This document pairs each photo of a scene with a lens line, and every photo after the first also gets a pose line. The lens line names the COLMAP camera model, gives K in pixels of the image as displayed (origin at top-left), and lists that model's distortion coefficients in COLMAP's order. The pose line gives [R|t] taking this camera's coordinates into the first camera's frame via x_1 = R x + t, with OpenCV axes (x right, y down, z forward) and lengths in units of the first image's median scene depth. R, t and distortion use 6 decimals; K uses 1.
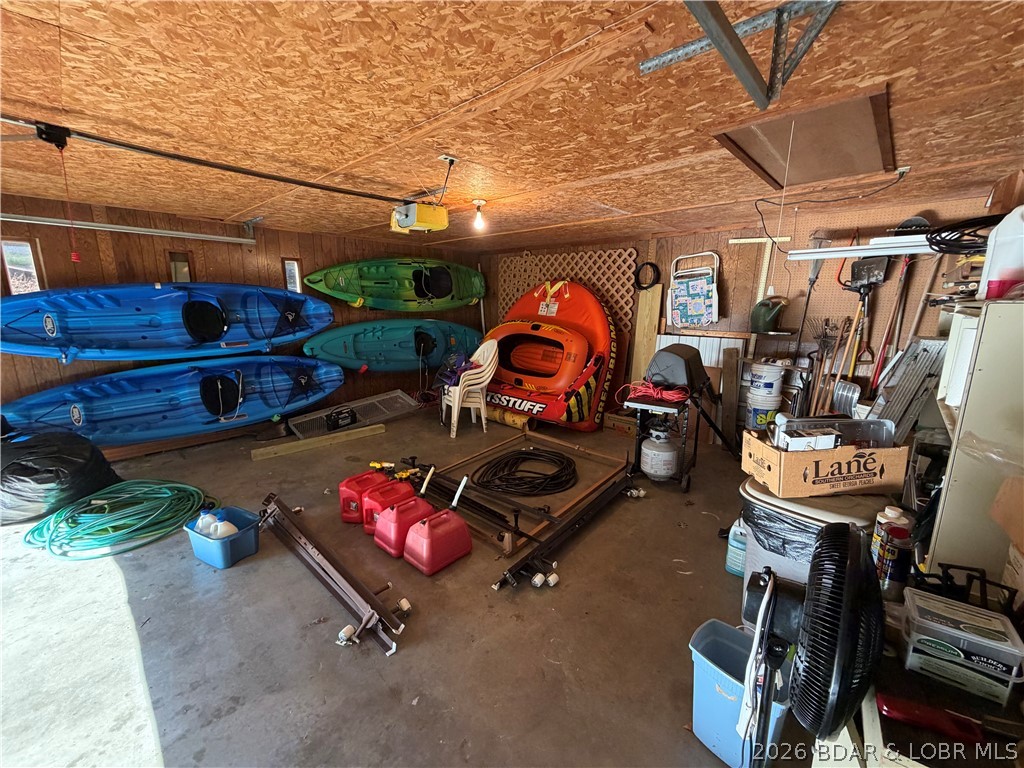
lens RADIAL K [[409.5, 0, 510.2], [0, 409.5, 382.3], [0, 0, 1]] dist [0.001766, 0.000125]
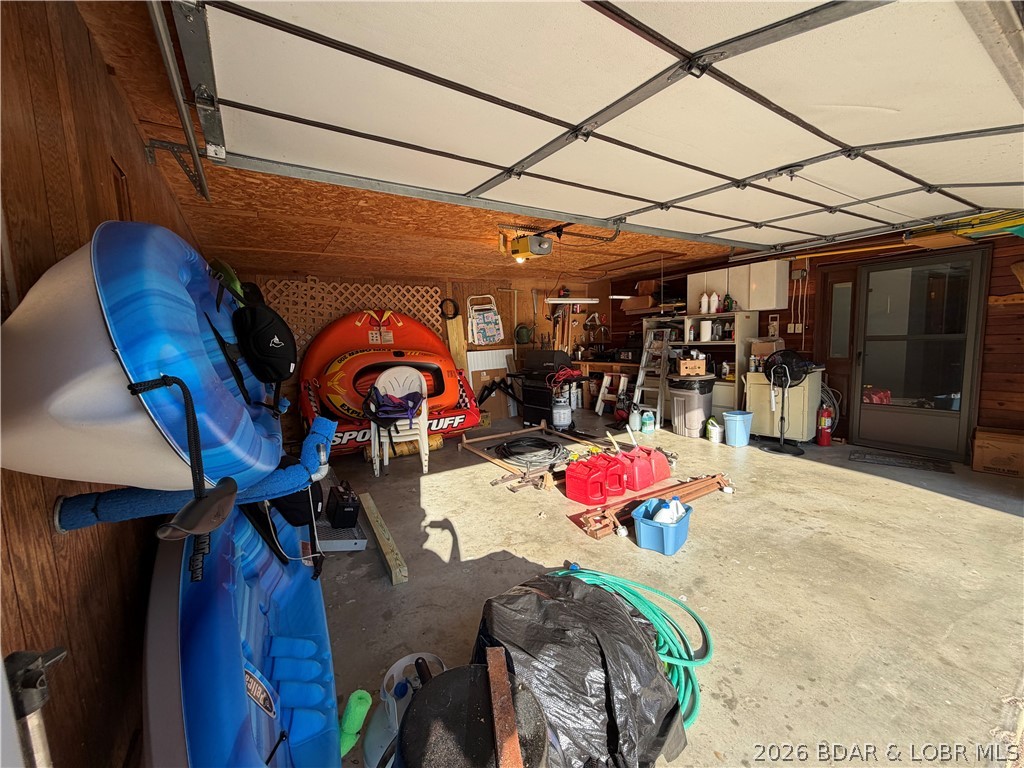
lens RADIAL K [[409.5, 0, 510.6], [0, 409.5, 379.3], [0, 0, 1]] dist [0.001766, 0.000125]
pose [[0.250153, -0.118228, 0.960961, -0.905179], [0.233886, 0.970501, 0.058518, -0.073430], [-0.939532, 0.210117, 0.270426, 0.514052]]
